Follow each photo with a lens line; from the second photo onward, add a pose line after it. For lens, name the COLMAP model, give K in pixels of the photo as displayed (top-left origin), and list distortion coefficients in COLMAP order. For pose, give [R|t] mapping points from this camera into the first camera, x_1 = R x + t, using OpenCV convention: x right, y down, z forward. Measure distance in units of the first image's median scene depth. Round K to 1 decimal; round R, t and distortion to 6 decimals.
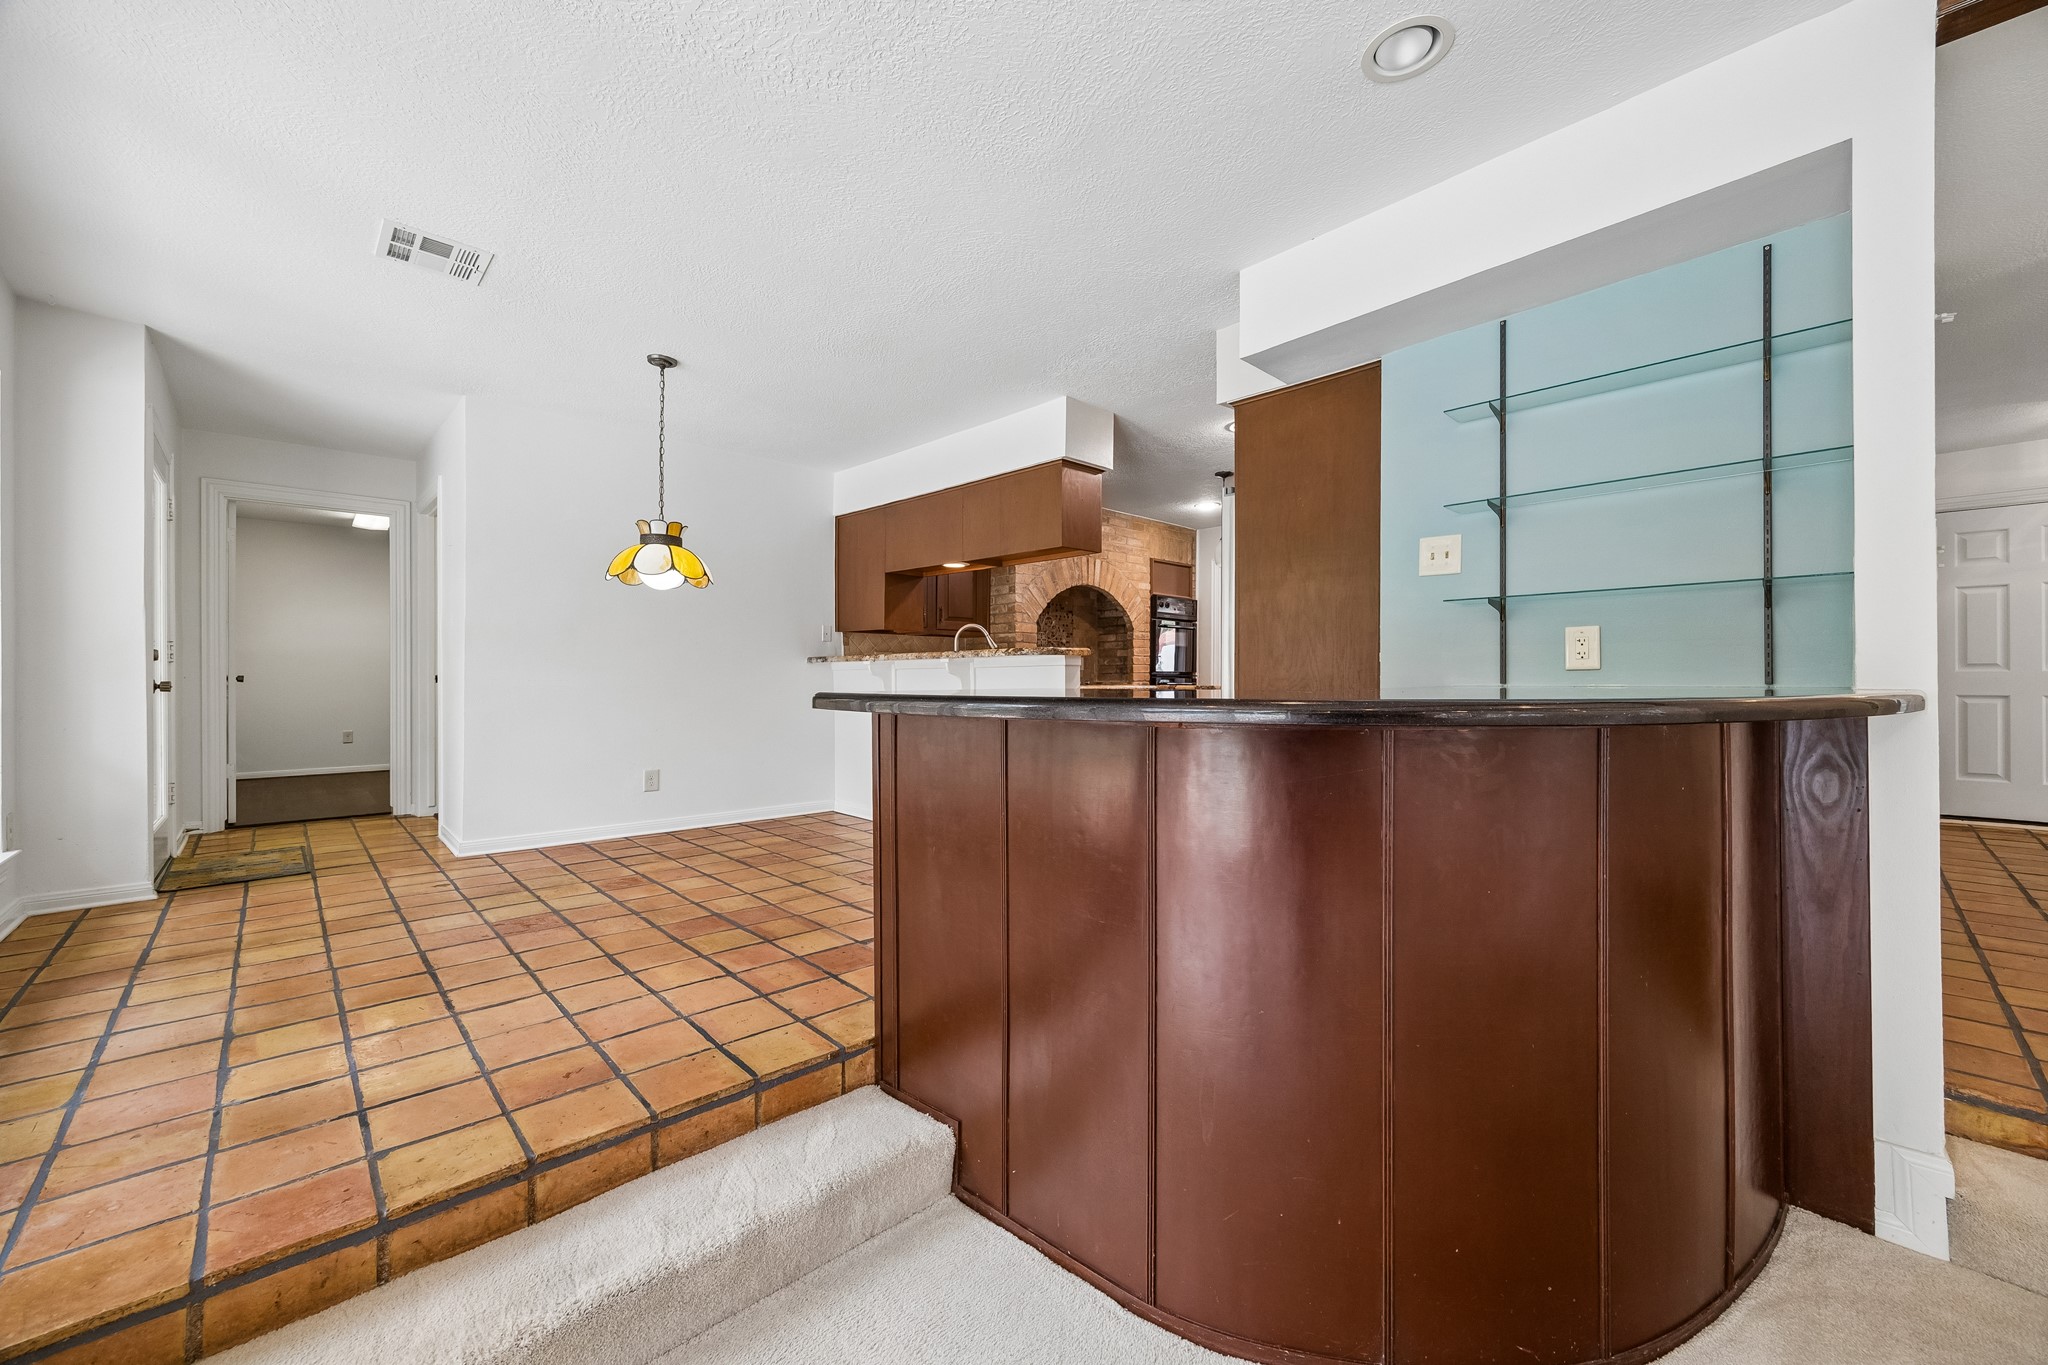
lens RADIAL K [[791.3, 0, 1014.7], [0, 791.3, 676.6], [0, 0, 1]] dist [-0.000169, 0.000285]
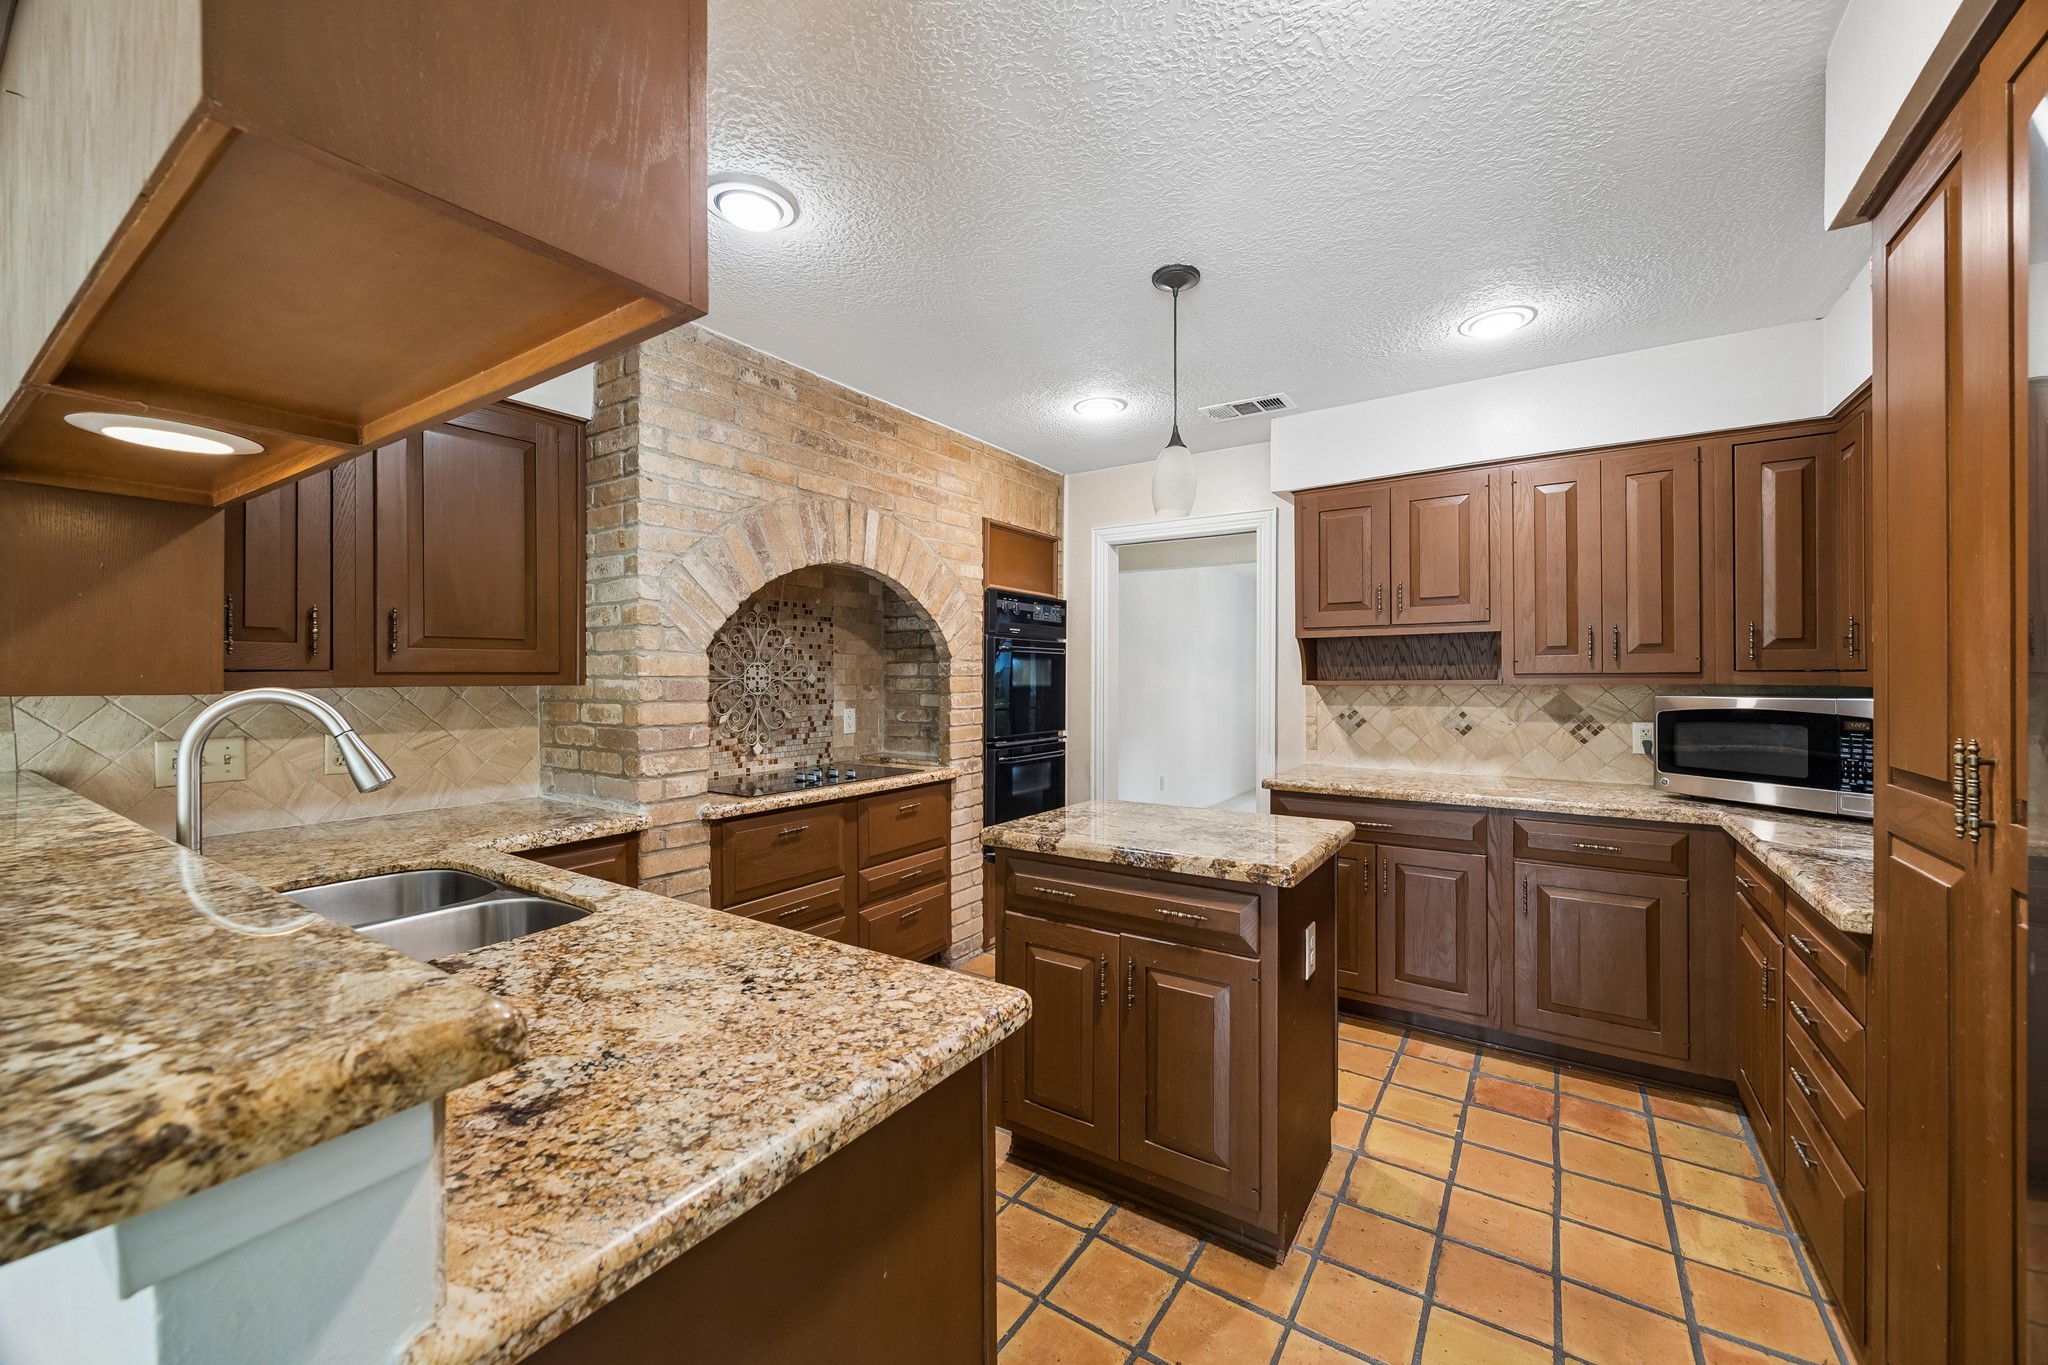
lens RADIAL K [[791.3, 0, 1041.8], [0, 791.3, 677.2], [0, 0, 1]] dist [-0.000169, 0.000285]
pose [[0.970893, -0.005160, 0.239458, 0.085701], [0.003370, 0.999963, 0.007885, -0.050062], [-0.239490, -0.006848, 0.970875, 0.497012]]
